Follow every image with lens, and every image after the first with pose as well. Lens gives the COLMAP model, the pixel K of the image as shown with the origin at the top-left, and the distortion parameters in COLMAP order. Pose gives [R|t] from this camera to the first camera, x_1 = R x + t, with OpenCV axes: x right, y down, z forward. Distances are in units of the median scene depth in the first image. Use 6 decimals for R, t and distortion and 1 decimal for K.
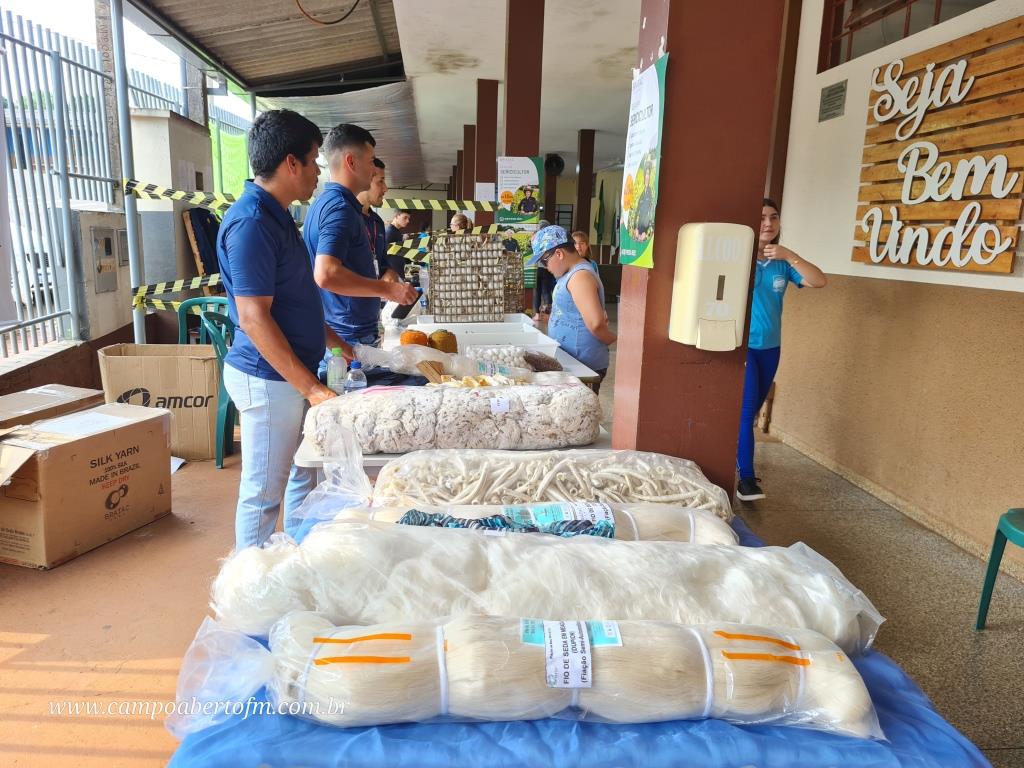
lens RADIAL K [[756.6, 0, 512.0], [0, 756.6, 384.0], [0, 0, 1]] dist [0.054841, -0.049872]
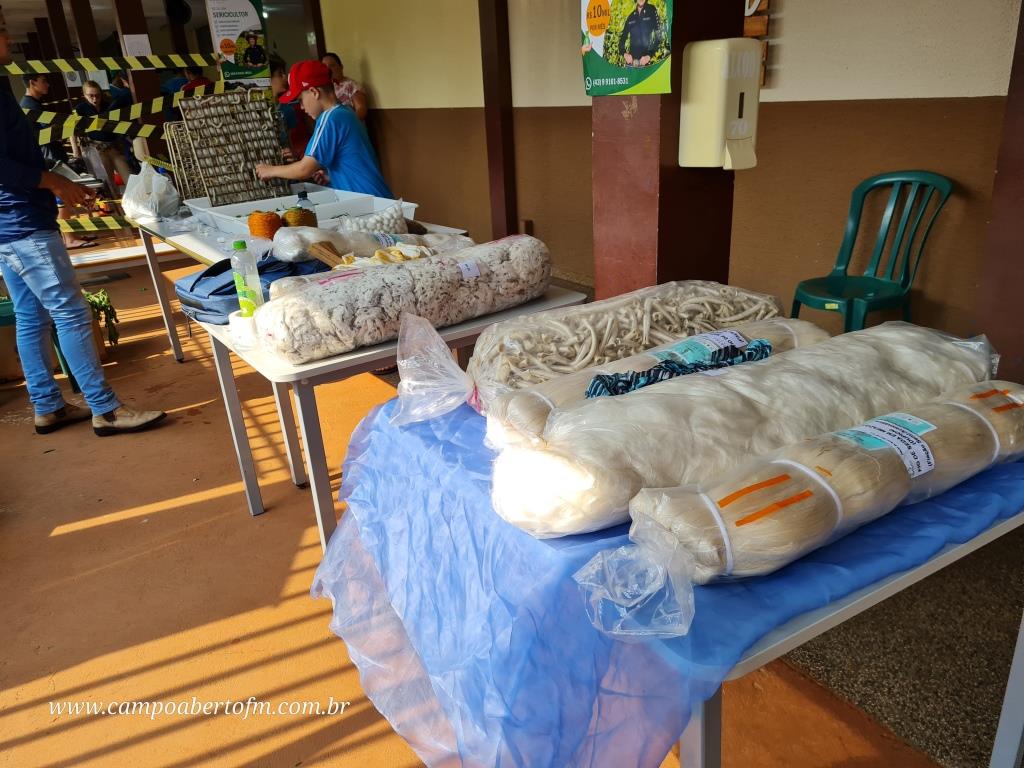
lens RADIAL K [[756.6, 0, 512.0], [0, 756.6, 384.0], [0, 0, 1]] dist [0.054841, -0.049872]
pose [[0.886658, -0.238981, 0.395886, -0.269714], [0.165940, 0.963519, 0.209988, -0.017489], [-0.431627, -0.120494, 0.893968, 0.090577]]
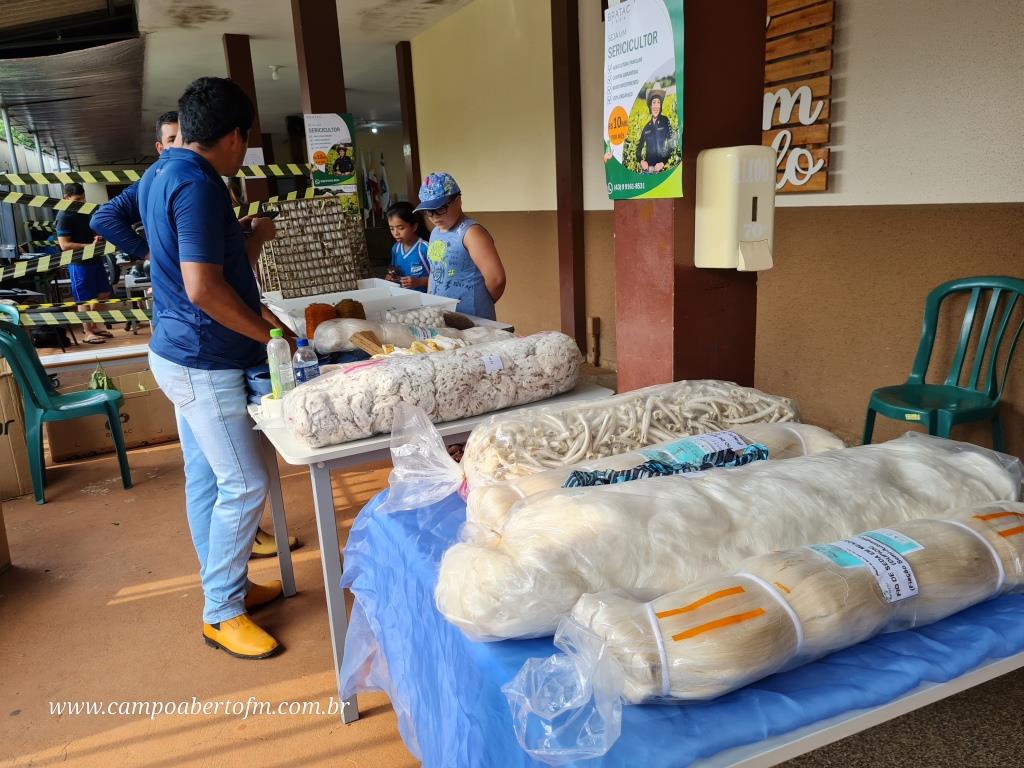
lens RADIAL K [[755.4, 0, 501.1], [0, 755.4, 374.1], [0, 0, 1]] dist [0.054562, -0.048211]
pose [[0.940284, -0.153929, 0.303598, -0.213771], [0.143449, 0.988034, 0.056669, -0.007357], [-0.308688, -0.009734, 0.951113, 0.067806]]
